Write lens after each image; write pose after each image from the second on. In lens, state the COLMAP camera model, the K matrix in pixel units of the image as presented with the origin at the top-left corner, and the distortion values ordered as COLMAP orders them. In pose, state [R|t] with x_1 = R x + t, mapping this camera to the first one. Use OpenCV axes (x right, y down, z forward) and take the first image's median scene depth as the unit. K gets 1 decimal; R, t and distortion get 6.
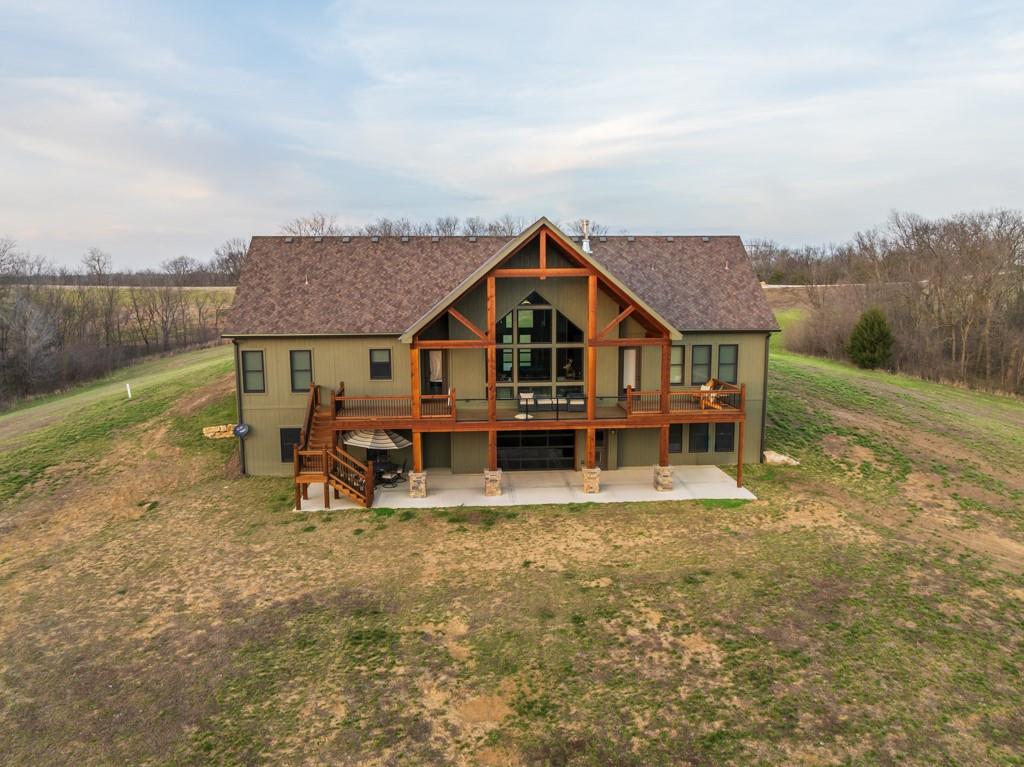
lens RADIAL K [[720.4, 0, 515.2], [0, 720.4, 378.5], [0, 0, 1]] dist [-0.043021, 0.012181]
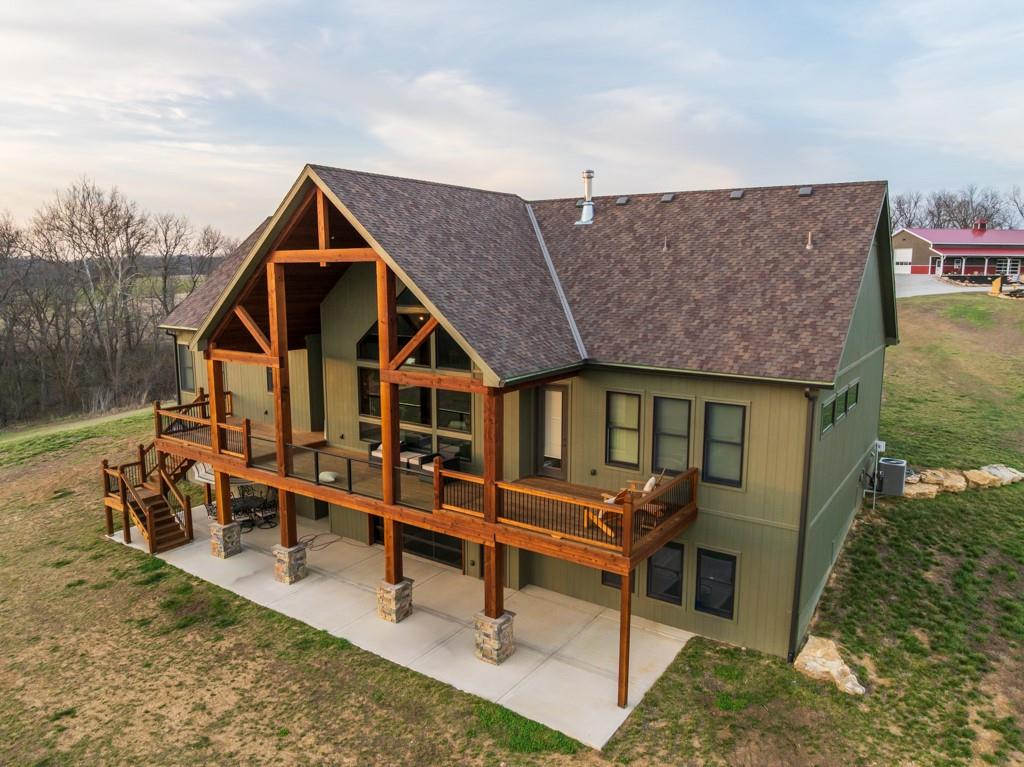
lens RADIAL K [[720.4, 0, 516.9], [0, 720.4, 377.1], [0, 0, 1]] dist [-0.043021, 0.012181]
pose [[0.780445, 0.102434, -0.616776, 0.620101], [-0.092796, 0.994539, 0.047753, -0.096548], [0.618300, 0.019965, 0.785689, 0.679496]]
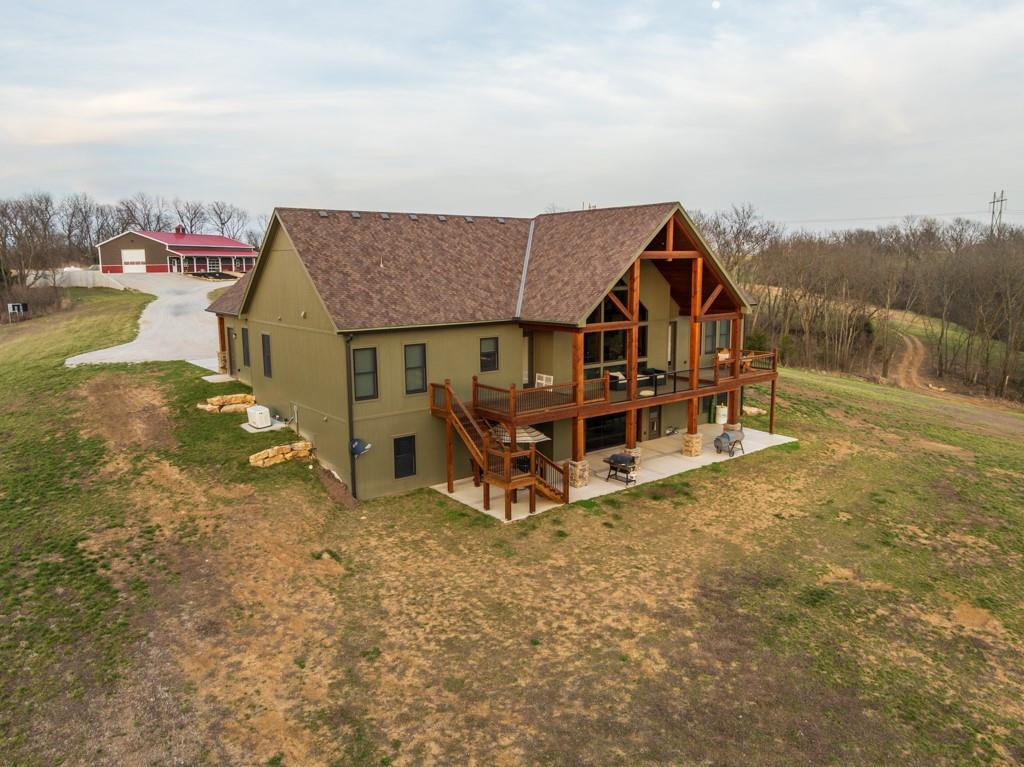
lens RADIAL K [[720.4, 0, 513.5], [0, 720.4, 380.9], [0, 0, 1]] dist [-0.043021, 0.012181]
pose [[0.828938, -0.089480, 0.552136, -0.830959], [0.079467, 0.995948, 0.042099, -0.027534], [-0.553666, 0.008979, 0.832690, 0.272786]]
